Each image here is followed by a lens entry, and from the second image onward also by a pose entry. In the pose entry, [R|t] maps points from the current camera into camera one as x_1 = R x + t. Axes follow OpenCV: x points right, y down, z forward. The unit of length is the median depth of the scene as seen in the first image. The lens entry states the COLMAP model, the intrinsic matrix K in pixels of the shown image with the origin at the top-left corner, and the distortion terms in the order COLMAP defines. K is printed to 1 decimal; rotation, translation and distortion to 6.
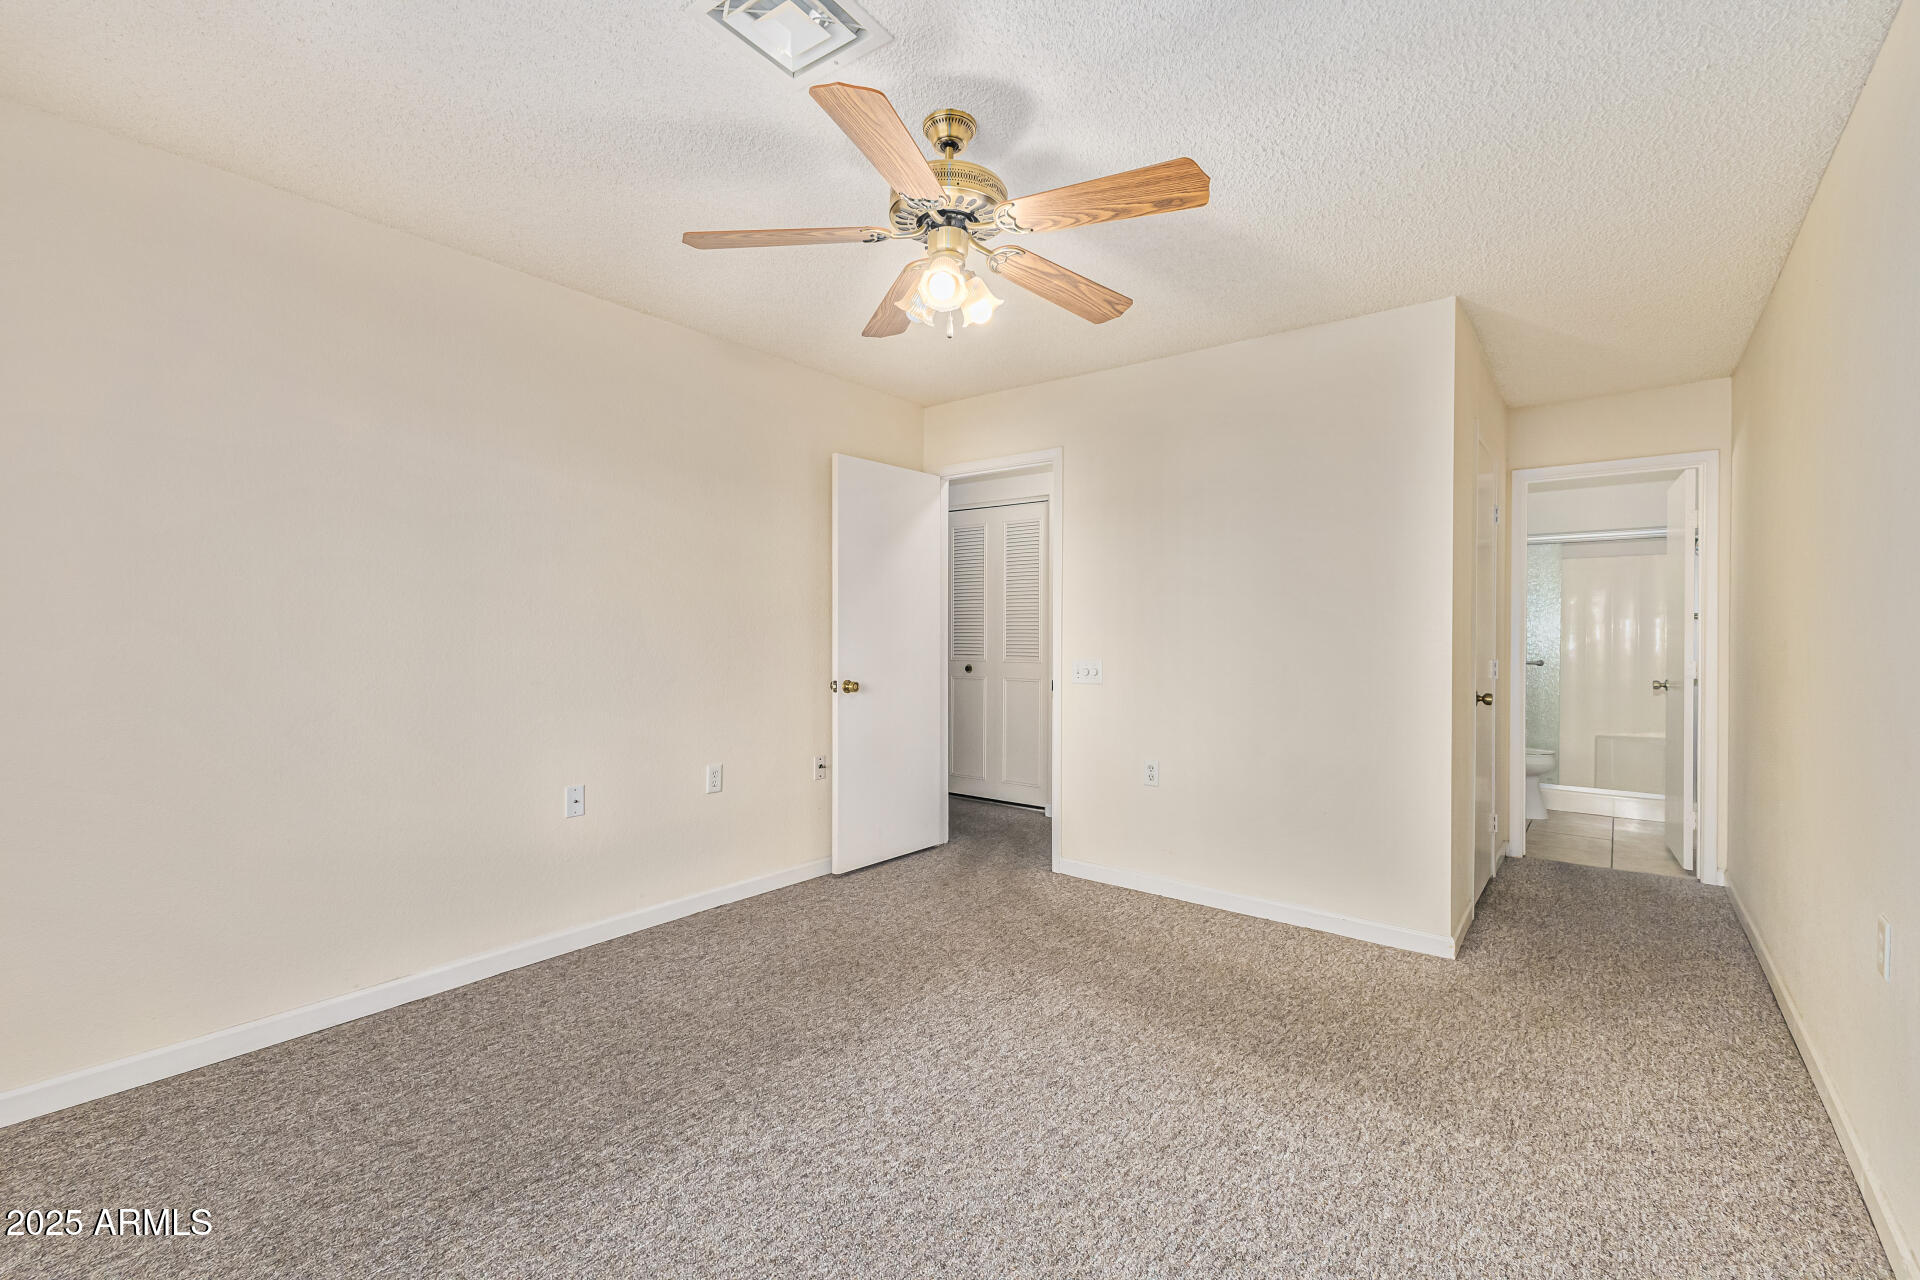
lens RADIAL K [[827.9, 0, 956.8], [0, 827.9, 640.7], [0, 0, 1]] dist [0.011129, -0.002048]
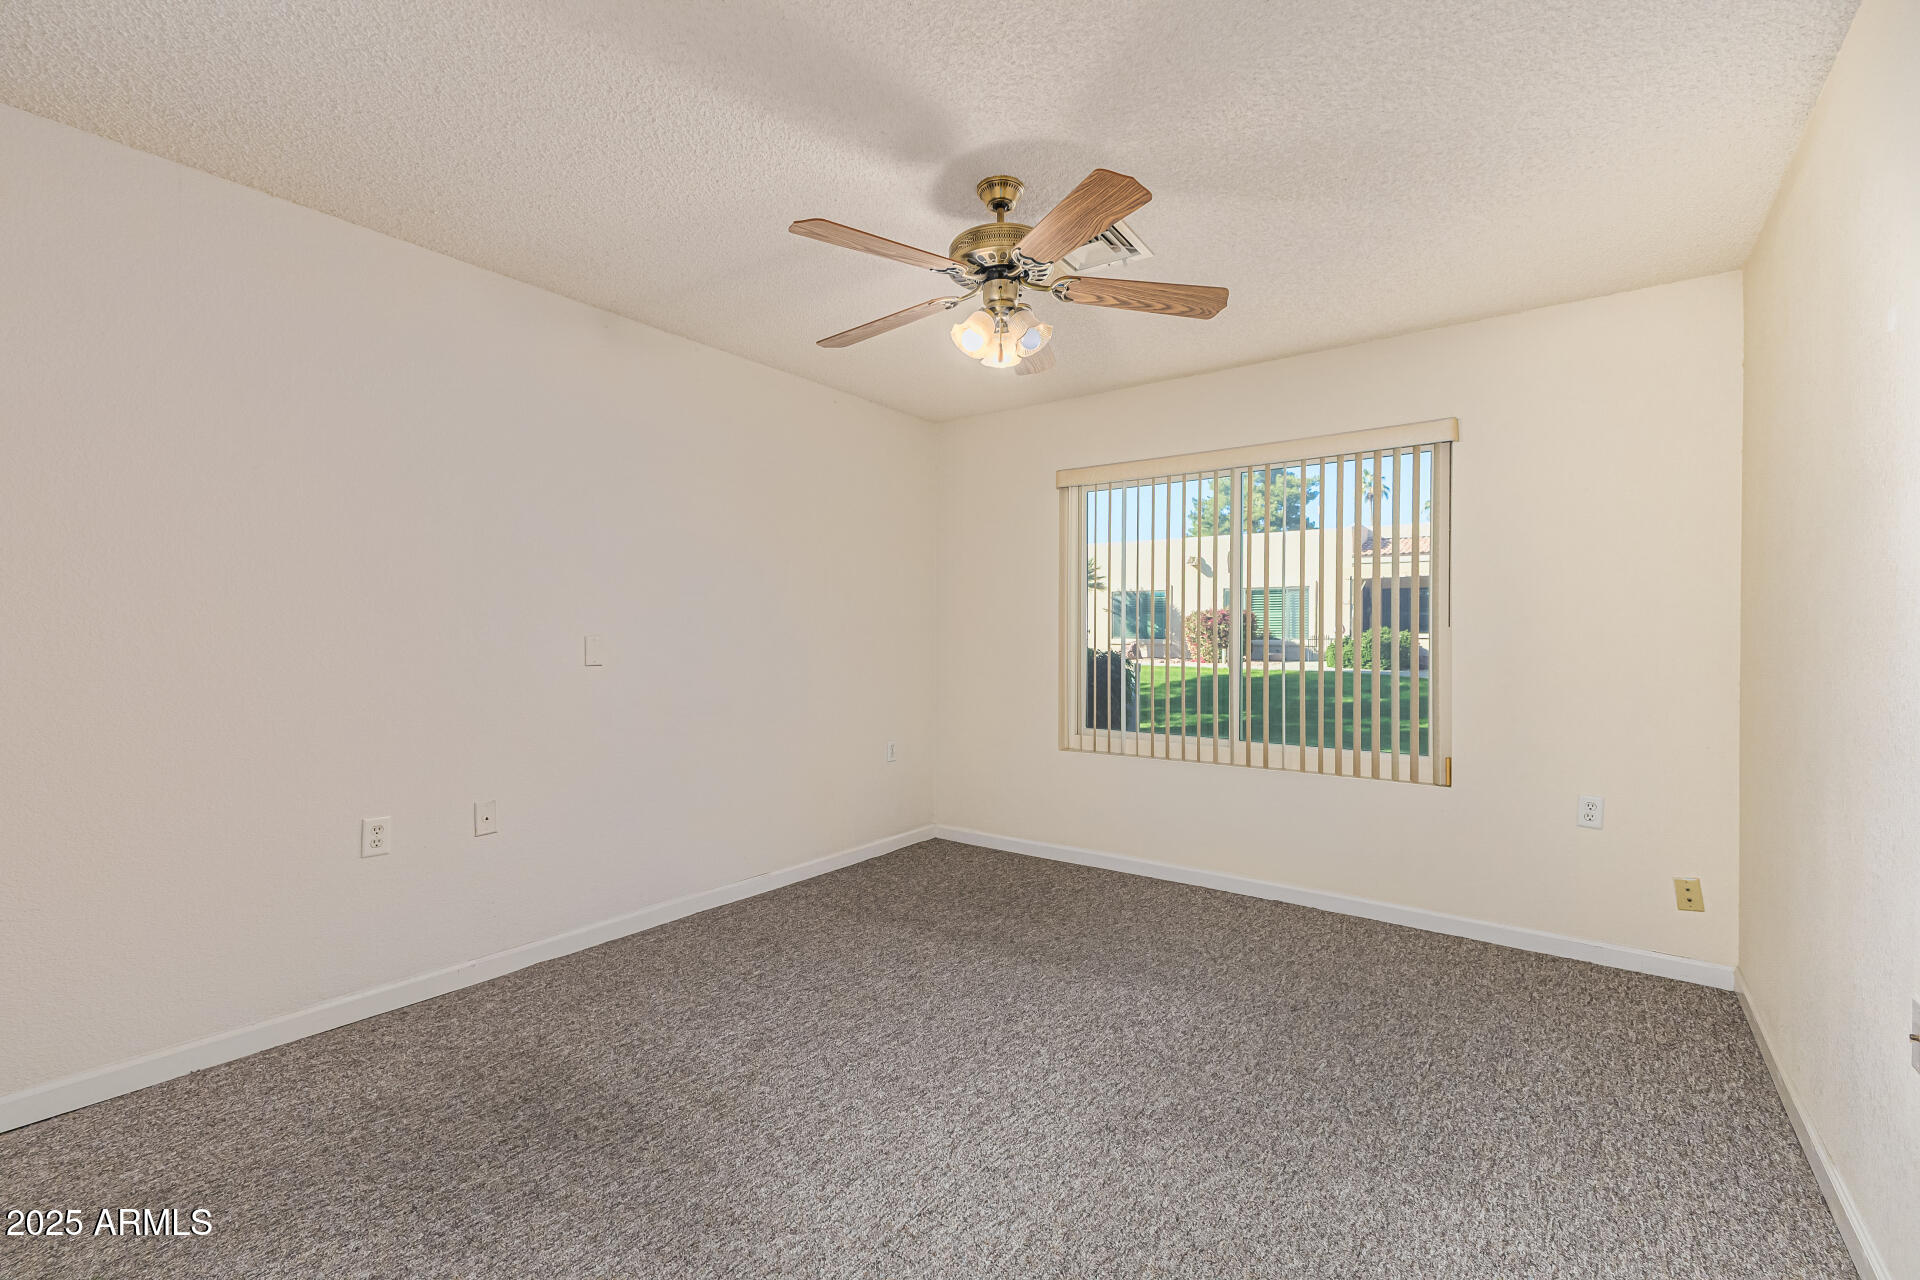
lens RADIAL K [[827.9, 0, 960.2], [0, 827.9, 649.0], [0, 0, 1]] dist [0.011129, -0.002048]
pose [[-0.999367, -0.010216, -0.034070, 0.074792], [-0.011051, 0.999641, 0.024405, -0.019999], [0.033809, 0.024766, -0.999121, 2.011313]]
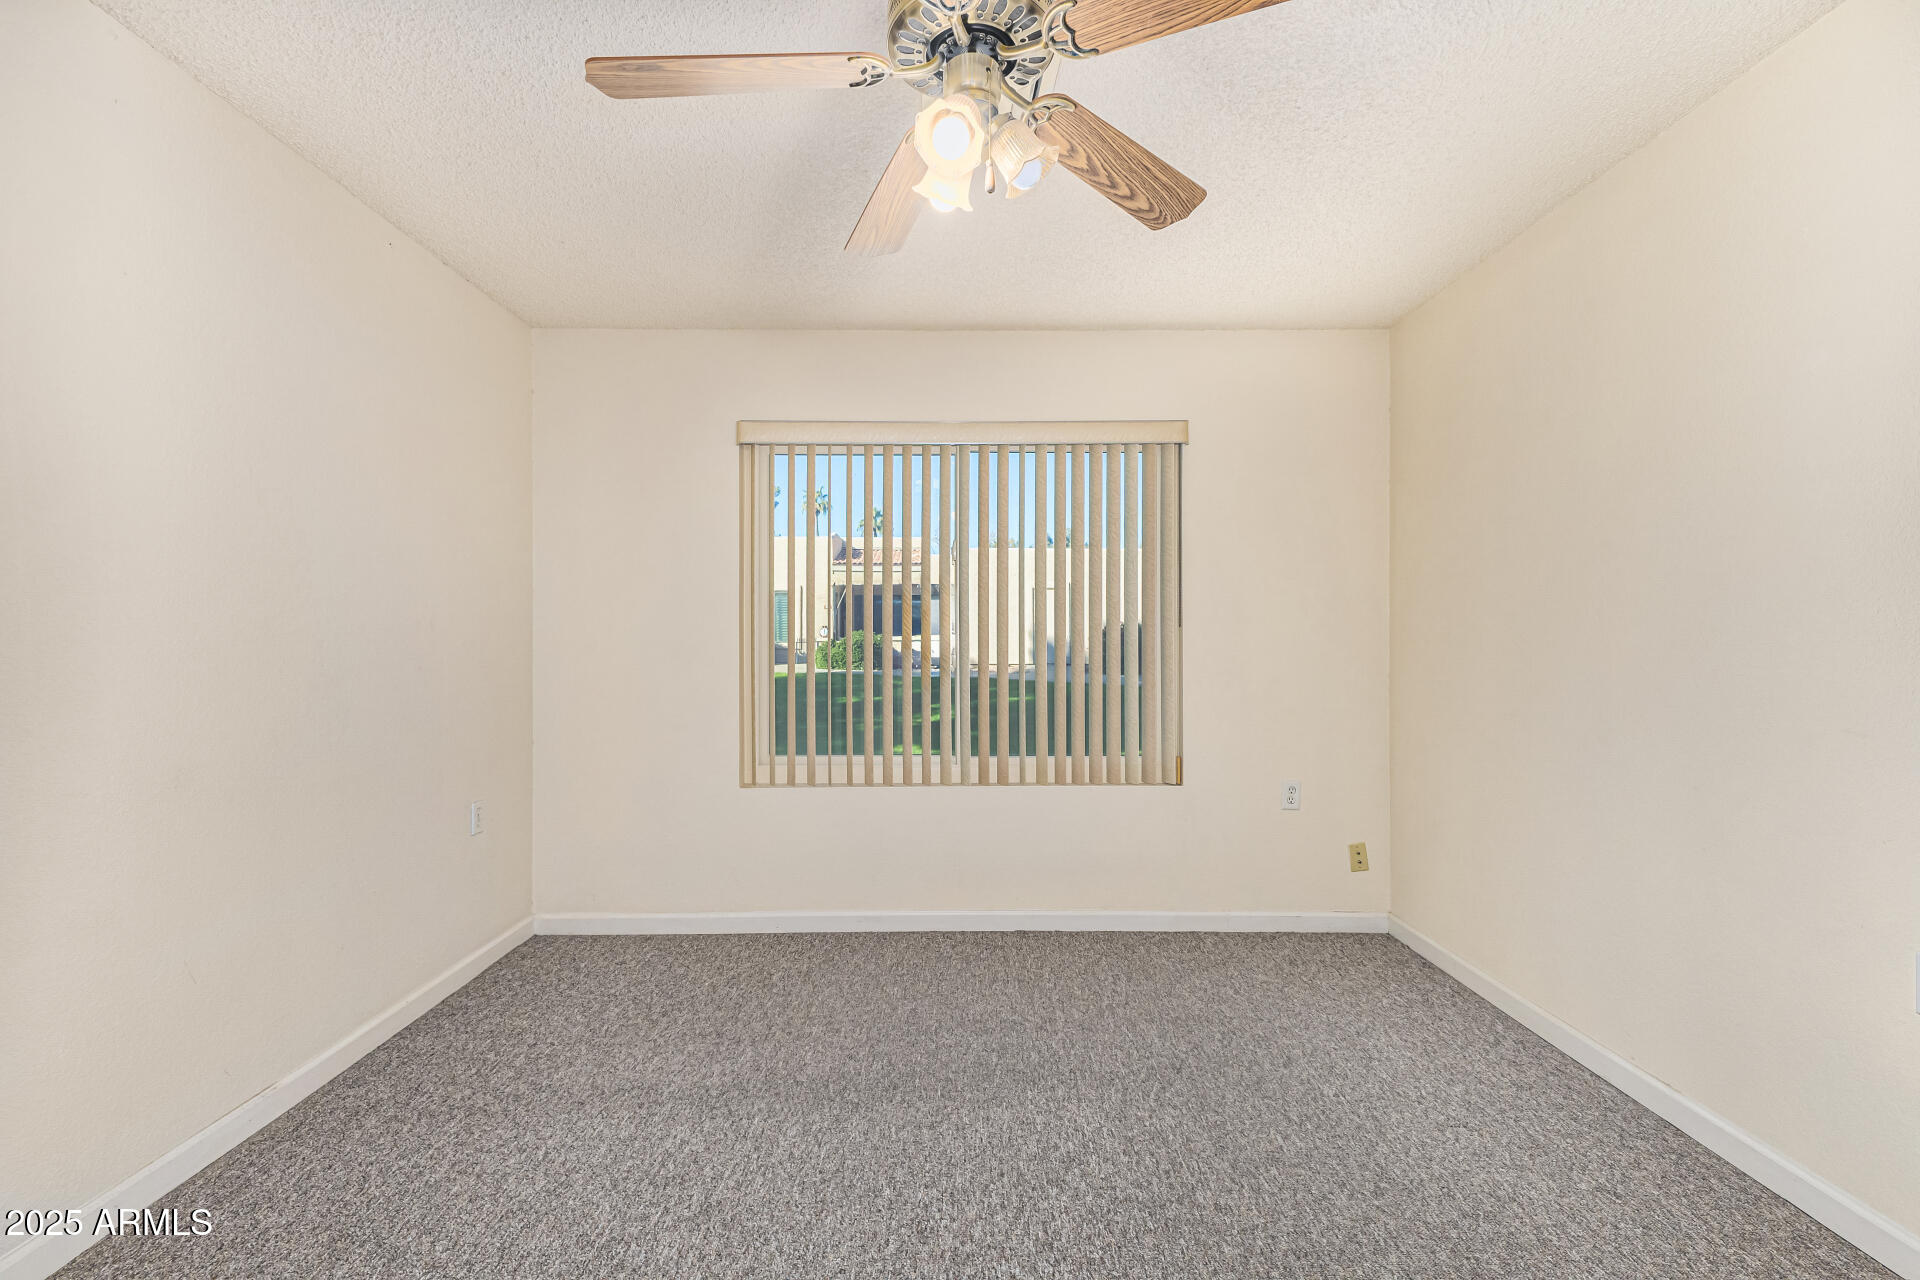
lens RADIAL K [[827.9, 0, 960.1], [0, 827.9, 639.0], [0, 0, 1]] dist [0.011129, -0.002048]
pose [[-0.779335, -0.007517, -0.626562, 0.412087], [-0.010369, 0.999946, 0.000901, -0.006802], [0.626522, 0.007199, -0.779371, 1.457589]]
